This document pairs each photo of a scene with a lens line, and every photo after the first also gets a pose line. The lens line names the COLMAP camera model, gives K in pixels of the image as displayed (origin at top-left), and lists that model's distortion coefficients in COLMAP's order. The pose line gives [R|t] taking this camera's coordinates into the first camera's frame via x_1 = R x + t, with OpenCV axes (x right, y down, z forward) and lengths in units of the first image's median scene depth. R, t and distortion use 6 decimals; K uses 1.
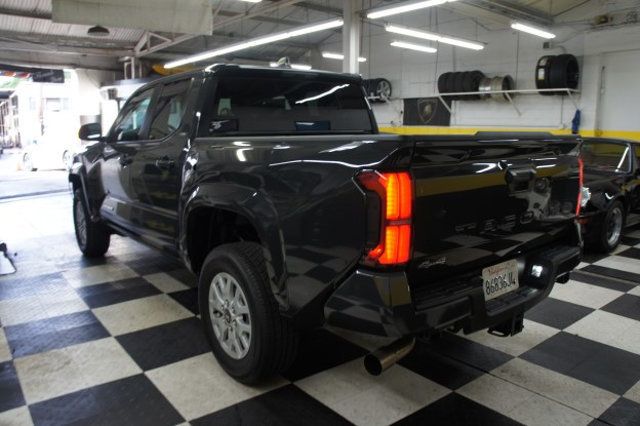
lens RADIAL K [[500.7, 0, 317.1], [0, 500.7, 211.7], [0, 0, 1]] dist [-0.180212, 0.128279]
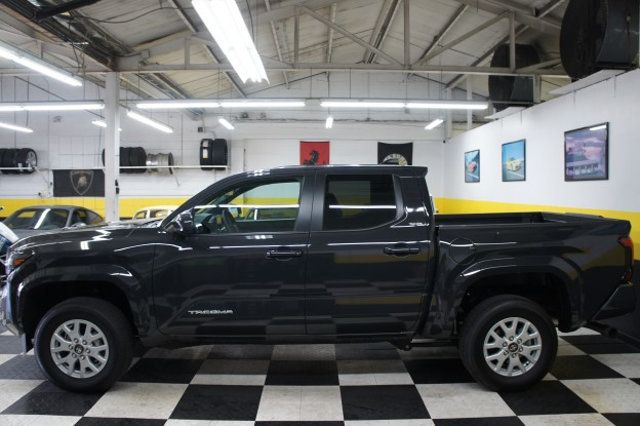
lens RADIAL K [[500.7, 0, 317.1], [0, 500.7, 211.7], [0, 0, 1]] dist [-0.180212, 0.128279]
pose [[0.611174, -0.037663, 0.790600, -0.365111], [0.134788, 0.989229, -0.057073, -0.028198], [-0.779935, 0.141445, 0.609668, 0.021660]]
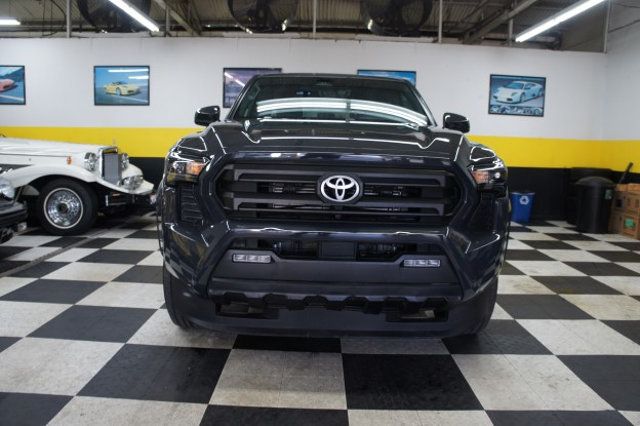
lens RADIAL K [[500.7, 0, 317.1], [0, 500.7, 211.7], [0, 0, 1]] dist [-0.180212, 0.128279]
pose [[-0.783072, -0.105450, 0.612927, -0.290689], [0.078305, 0.960962, 0.265370, -0.104148], [-0.616982, 0.255798, -0.744245, 0.751970]]
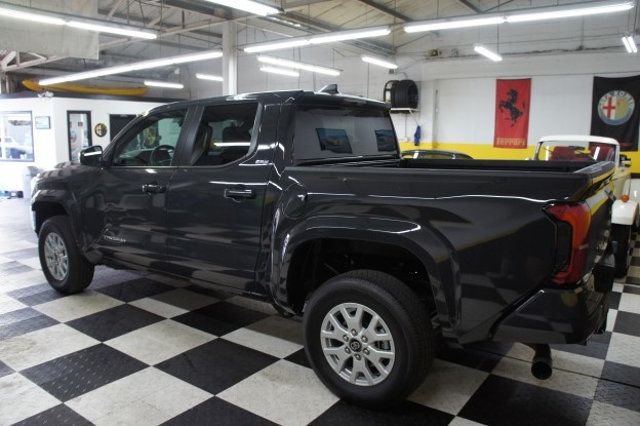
lens RADIAL K [[500.7, 0, 317.1], [0, 500.7, 211.7], [0, 0, 1]] dist [-0.180212, 0.128279]
pose [[0.961549, -0.038384, 0.271939, -0.043895], [0.043872, 0.998937, -0.014130, 0.008465], [-0.271108, 0.025517, 0.962211, -0.119847]]
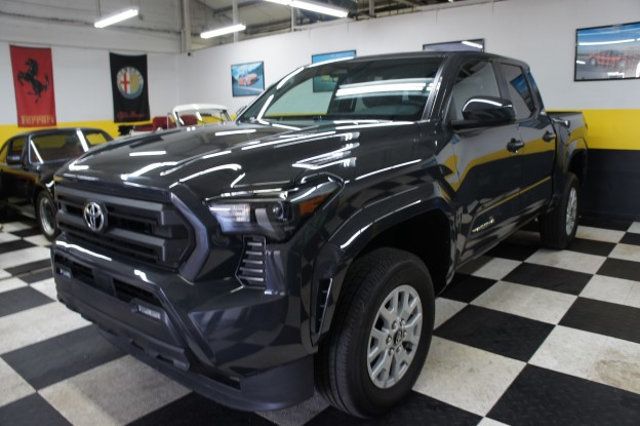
lens RADIAL K [[500.7, 0, 317.1], [0, 500.7, 211.7], [0, 0, 1]] dist [-0.180212, 0.128279]
pose [[-0.206123, -0.186094, 0.960668, -0.383942], [0.188662, 0.955772, 0.225625, -0.083241], [-0.960167, 0.227748, -0.161898, 0.502488]]
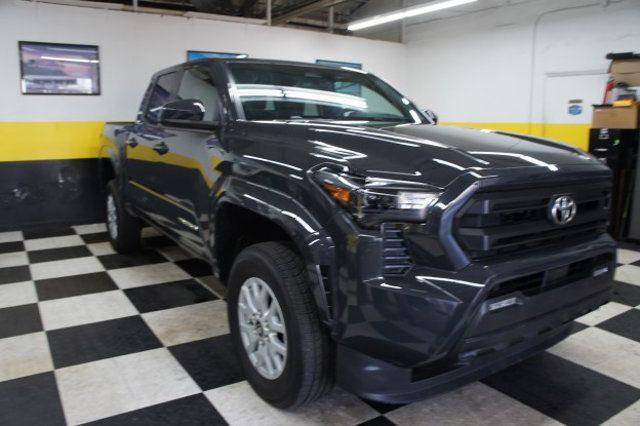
lens RADIAL K [[500.7, 0, 317.1], [0, 500.7, 211.7], [0, 0, 1]] dist [-0.180212, 0.128279]
pose [[-0.996178, -0.021648, 0.084624, -0.060359], [0.007594, 0.943672, 0.330795, -0.121313], [-0.087019, 0.330174, -0.939901, 0.776219]]
